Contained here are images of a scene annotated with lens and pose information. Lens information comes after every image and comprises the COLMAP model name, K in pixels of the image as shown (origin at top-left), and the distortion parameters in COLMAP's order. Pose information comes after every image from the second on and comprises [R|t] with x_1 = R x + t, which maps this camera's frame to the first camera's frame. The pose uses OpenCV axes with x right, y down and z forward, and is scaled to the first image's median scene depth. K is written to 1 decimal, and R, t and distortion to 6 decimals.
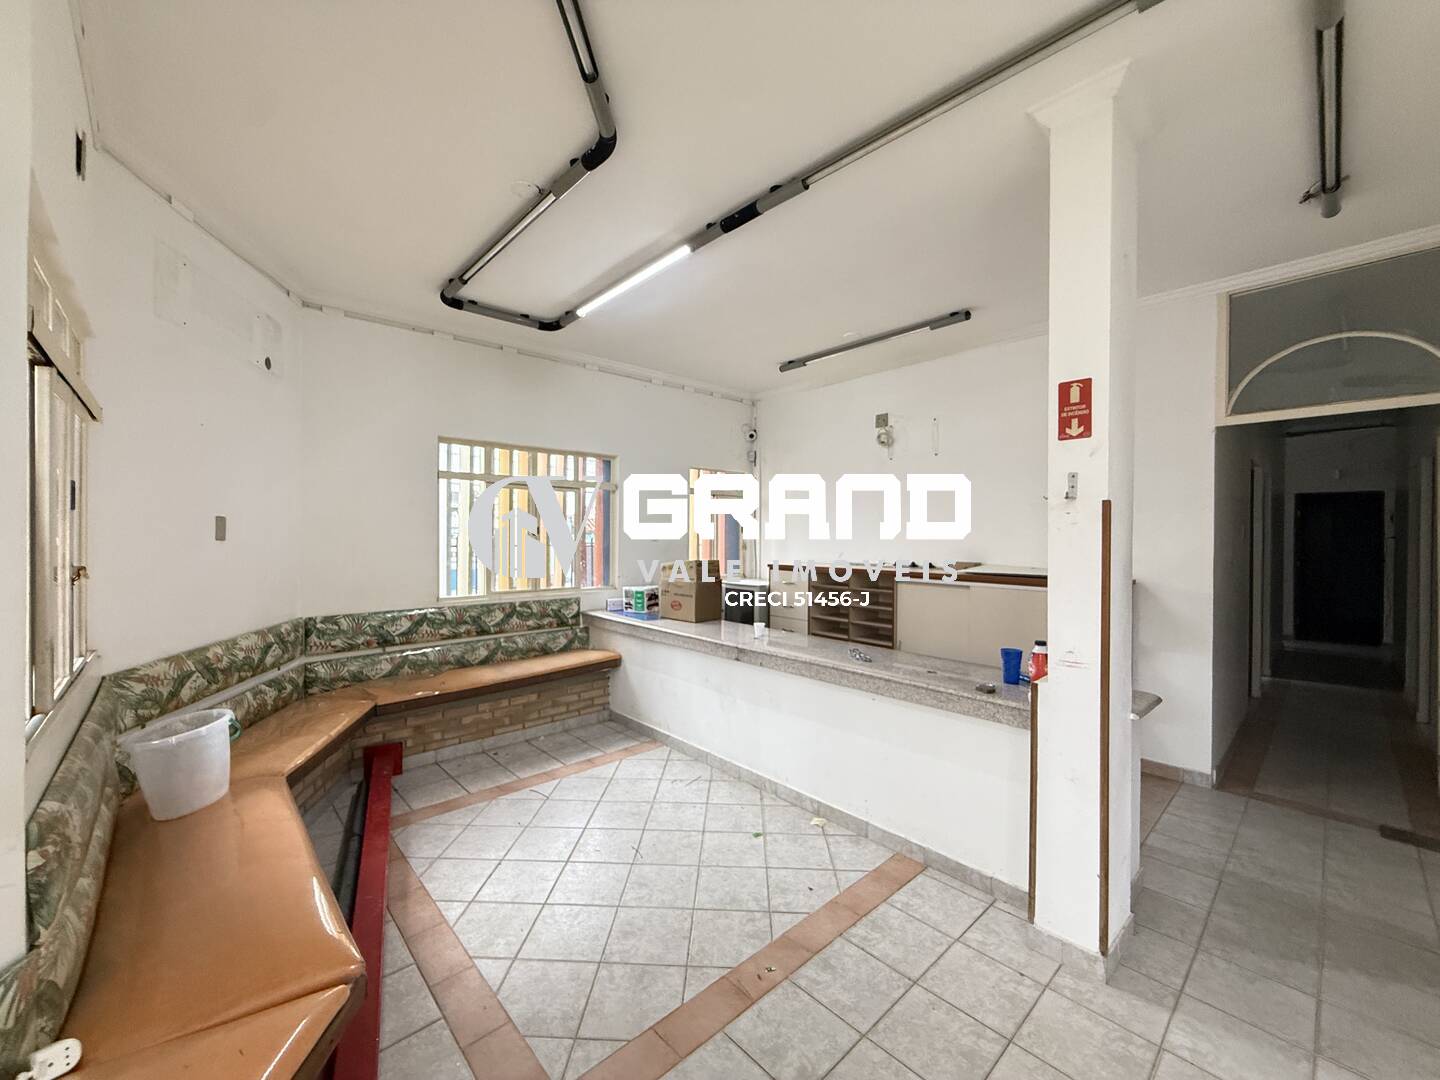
lens RADIAL K [[575.7, 0, 719.1], [0, 575.7, 540.5], [0, 0, 1]] dist [-0.001193, 0.000863]
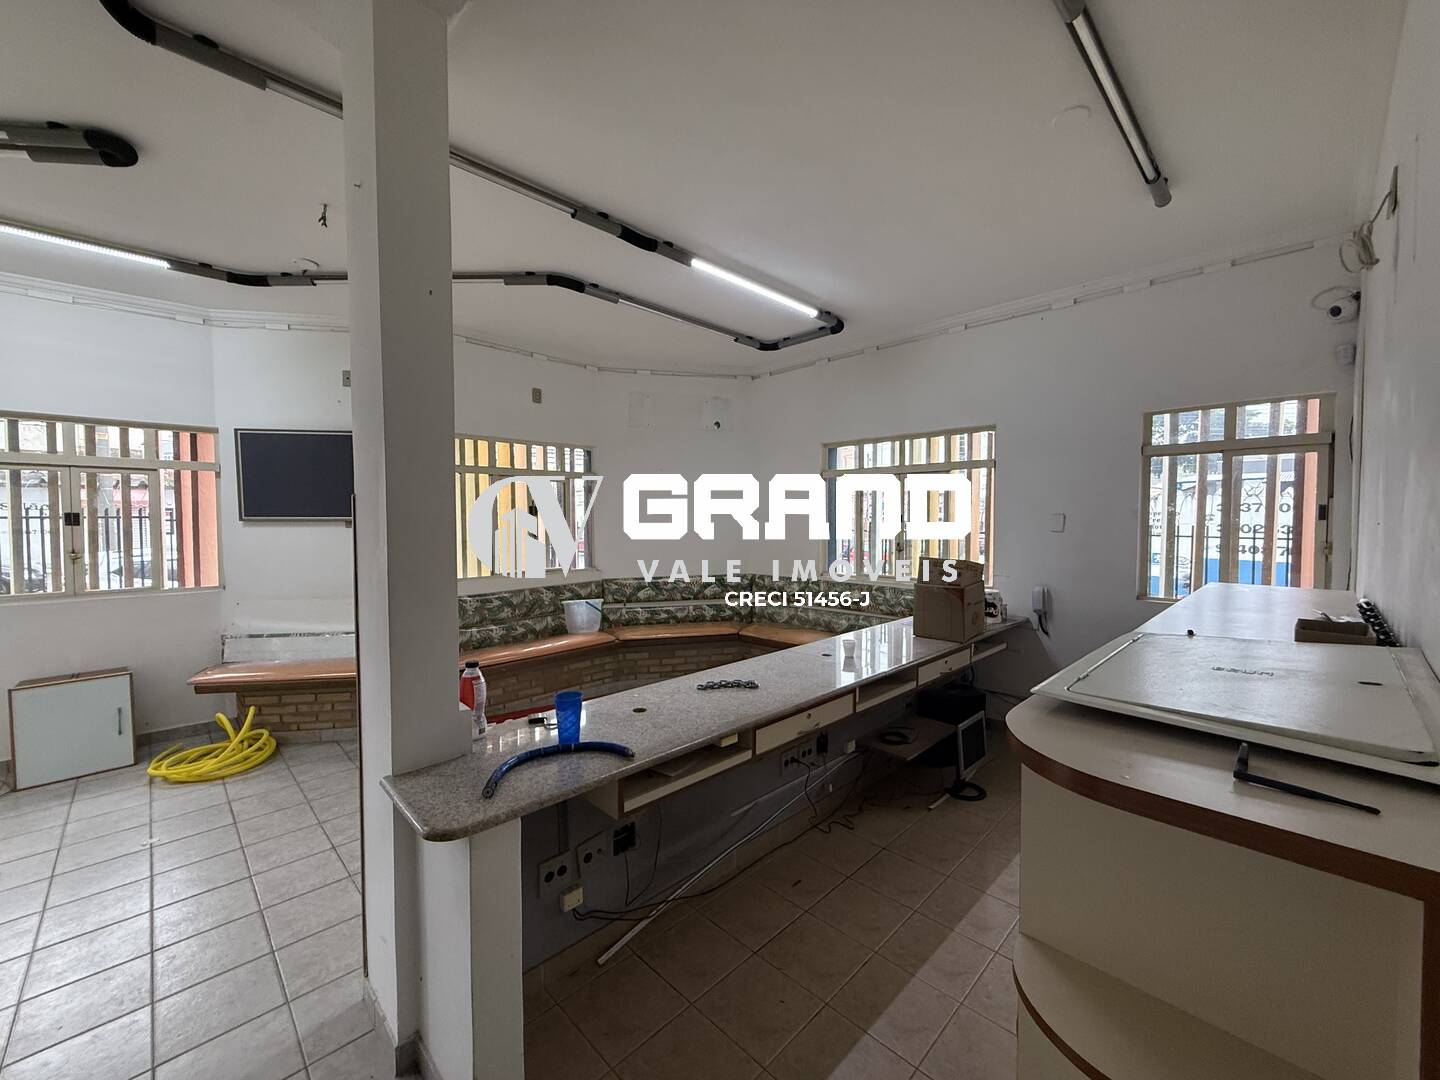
lens RADIAL K [[575.7, 0, 713.1], [0, 575.7, 538.0], [0, 0, 1]] dist [-0.001193, 0.000863]
pose [[0.037116, 0.030079, -0.998858, 1.076269], [-0.008413, 0.999521, 0.029786, -0.016837], [0.999276, 0.007298, 0.037351, 1.020221]]
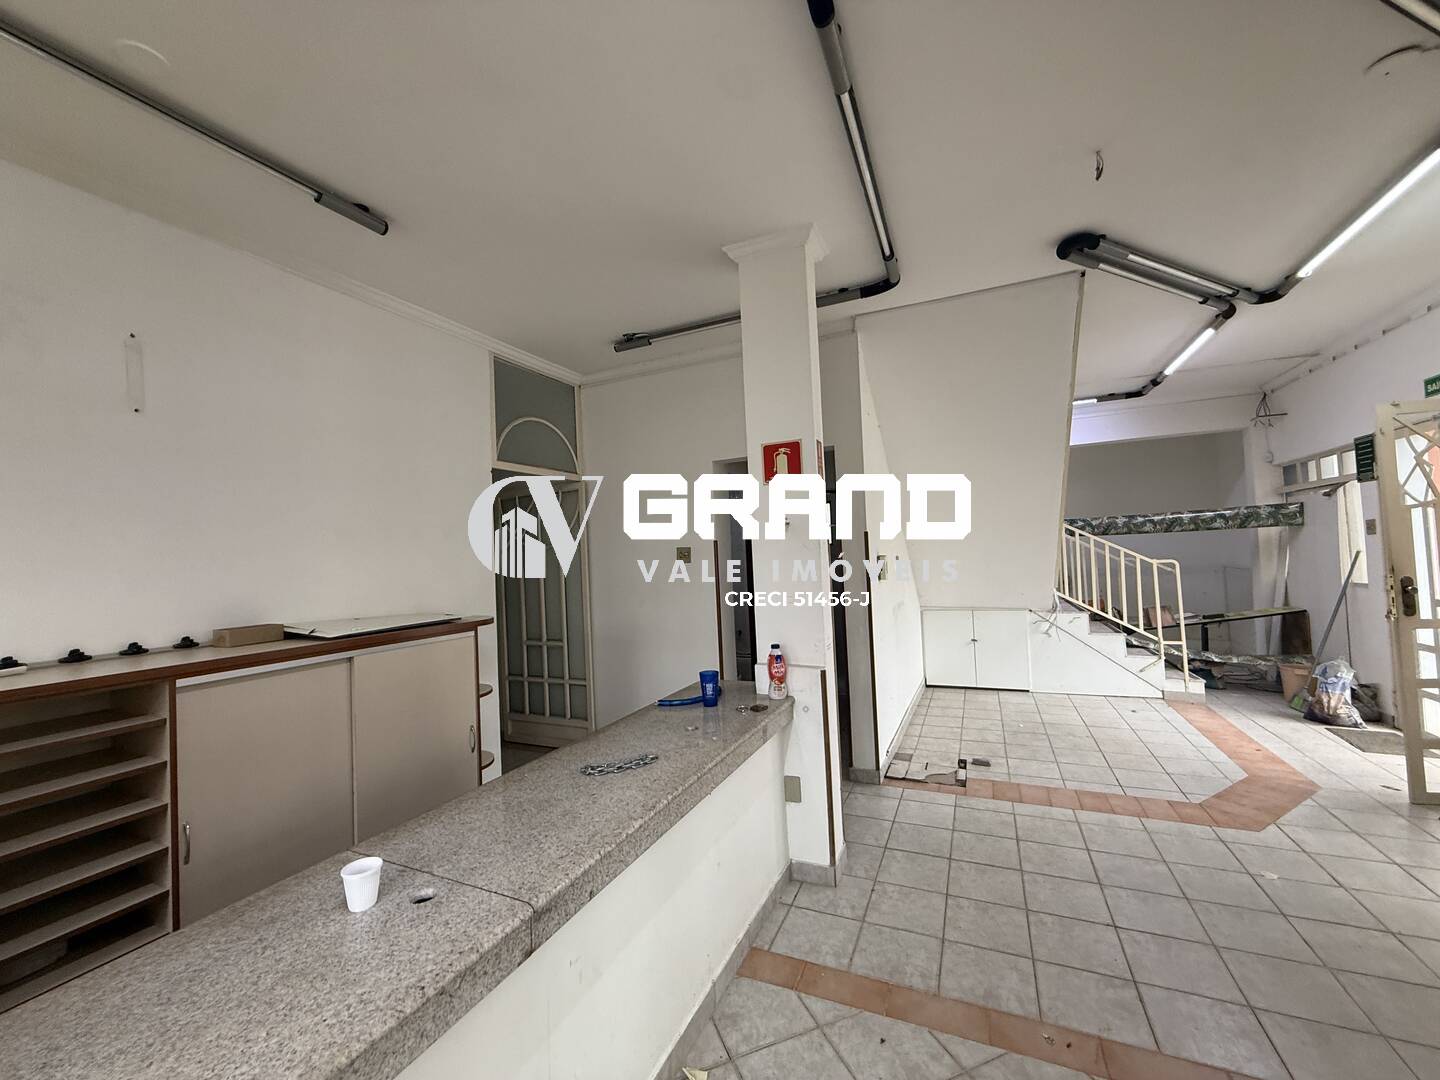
lens RADIAL K [[575.7, 0, 718.6], [0, 575.7, 540.8], [0, 0, 1]] dist [-0.001193, 0.000863]
pose [[-0.389467, 0.043154, 0.920029, -0.381020], [0.049217, 0.998450, -0.025998, -0.010938], [-0.919724, 0.035156, -0.390987, 1.220492]]
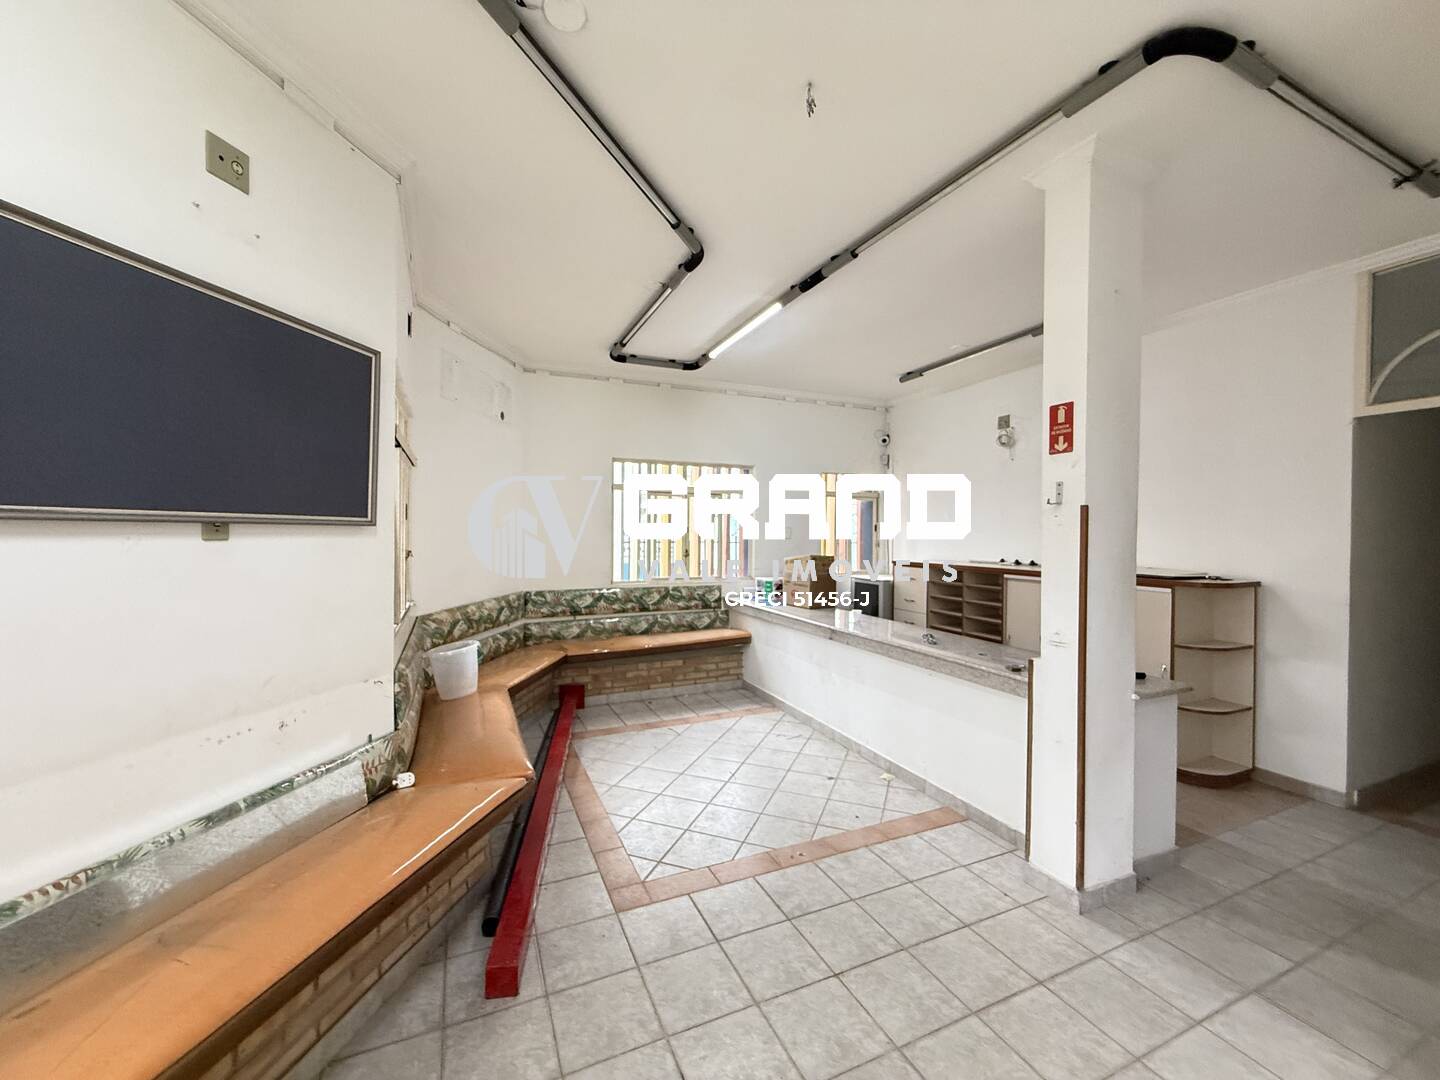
lens RADIAL K [[575.7, 0, 718.9], [0, 575.7, 541.3], [0, 0, 1]] dist [-0.001193, 0.000863]
pose [[0.948257, 0.006317, -0.317442, 0.225823], [-0.004715, 0.999972, 0.005816, 0.000340], [0.317470, -0.004019, 0.948260, -0.236151]]
